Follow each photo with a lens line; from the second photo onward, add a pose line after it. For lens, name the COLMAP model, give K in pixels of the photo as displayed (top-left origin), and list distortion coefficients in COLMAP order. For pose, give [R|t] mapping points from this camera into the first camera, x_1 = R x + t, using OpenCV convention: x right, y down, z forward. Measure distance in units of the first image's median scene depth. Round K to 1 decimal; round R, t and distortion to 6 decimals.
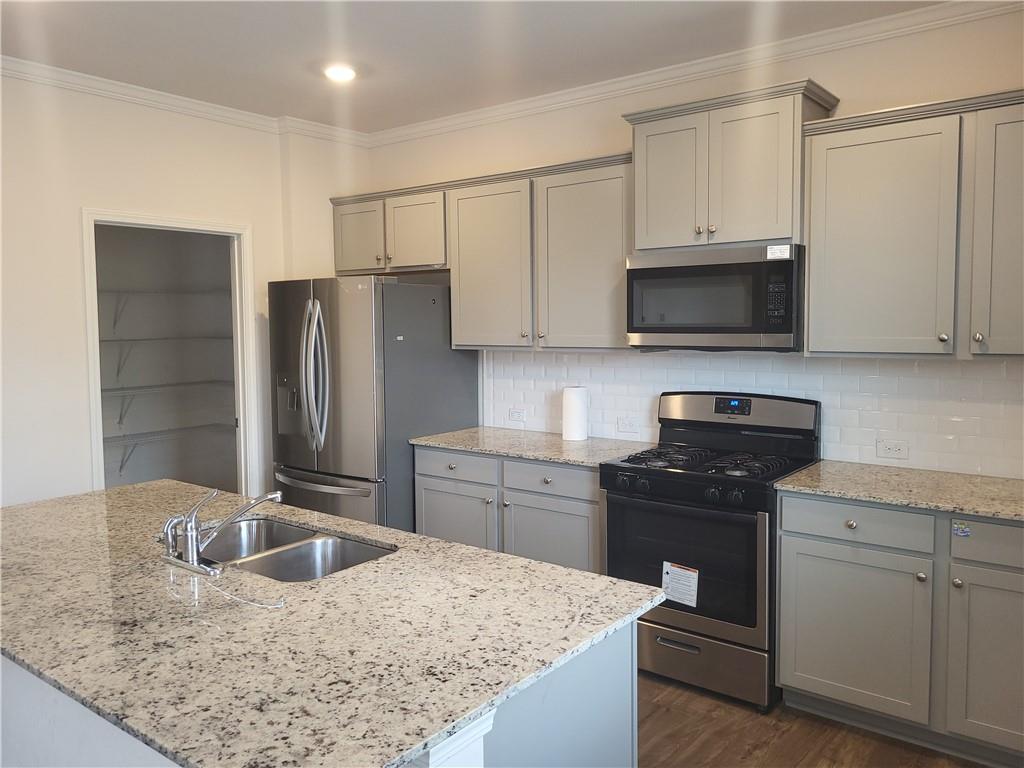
lens RADIAL K [[776.6, 0, 521.3], [0, 776.6, 367.7], [0, 0, 1]] dist [0.012612, 0.003335]
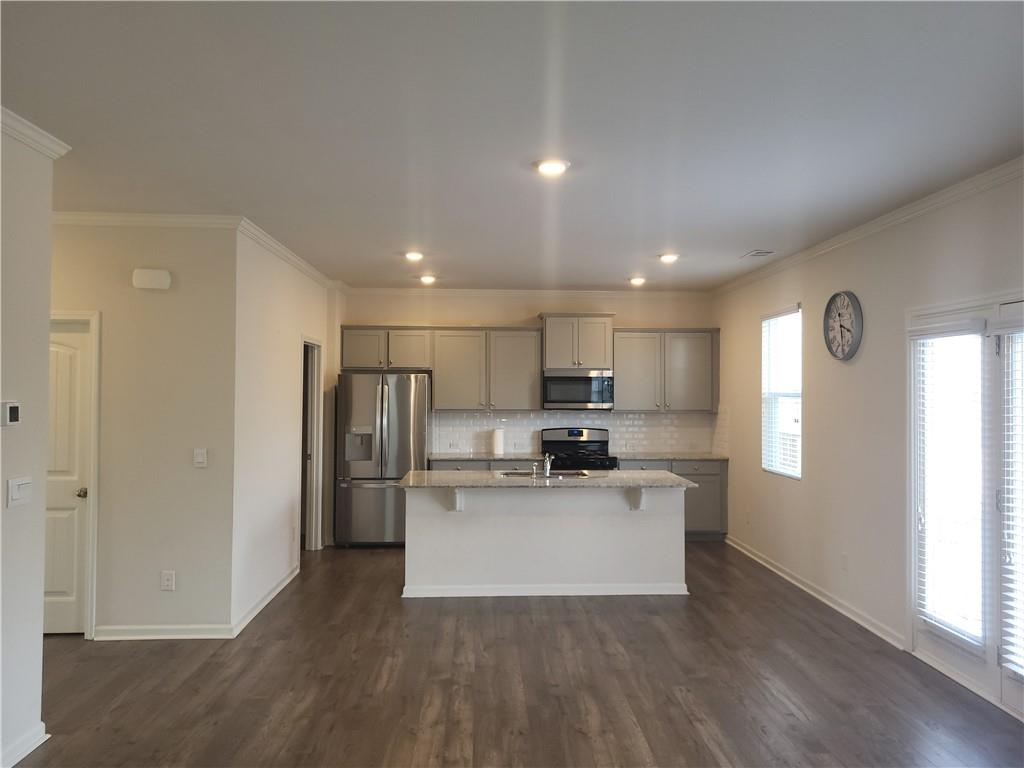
lens RADIAL K [[776.6, 0, 510.3], [0, 776.6, 383.7], [0, 0, 1]] dist [0.012612, 0.003335]
pose [[0.763613, 0.016005, 0.645475, -1.421732], [0.028873, 0.997846, -0.058899, 0.031048], [-0.645028, 0.063613, 0.761507, -0.715965]]
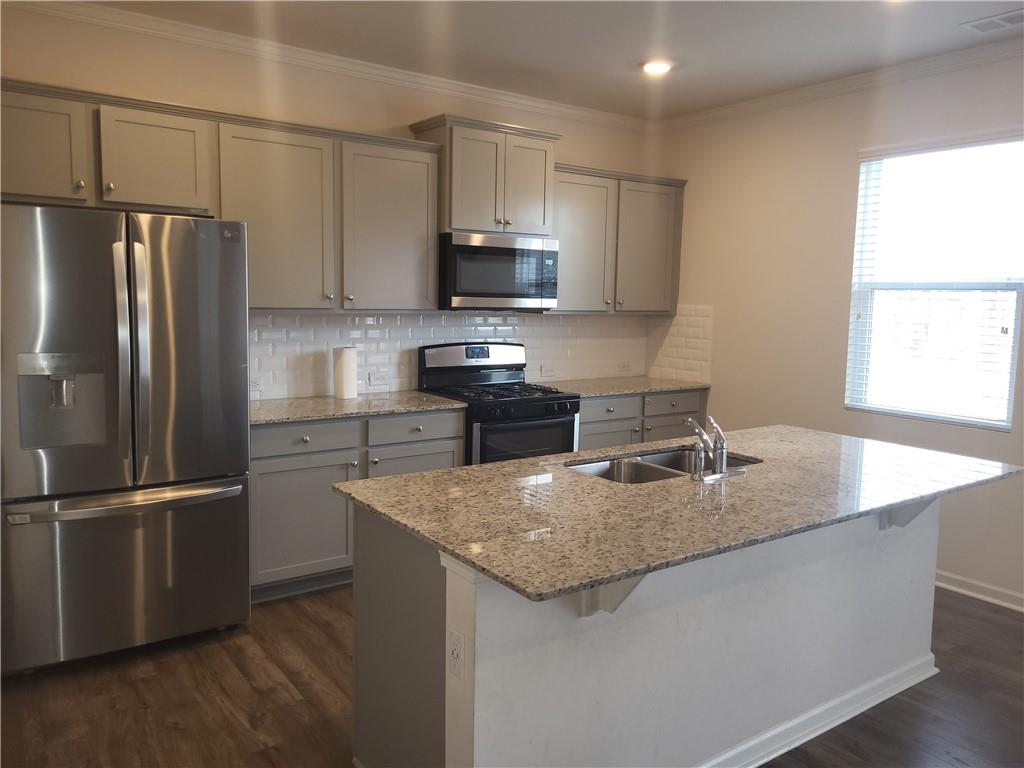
lens RADIAL K [[776.6, 0, 518.4], [0, 776.6, 379.4], [0, 0, 1]] dist [0.012612, 0.003335]
pose [[0.287734, -0.091629, 0.953317, -0.969289], [0.034465, 0.995759, 0.085306, -0.015711], [-0.957090, 0.008311, 0.289672, 0.527951]]
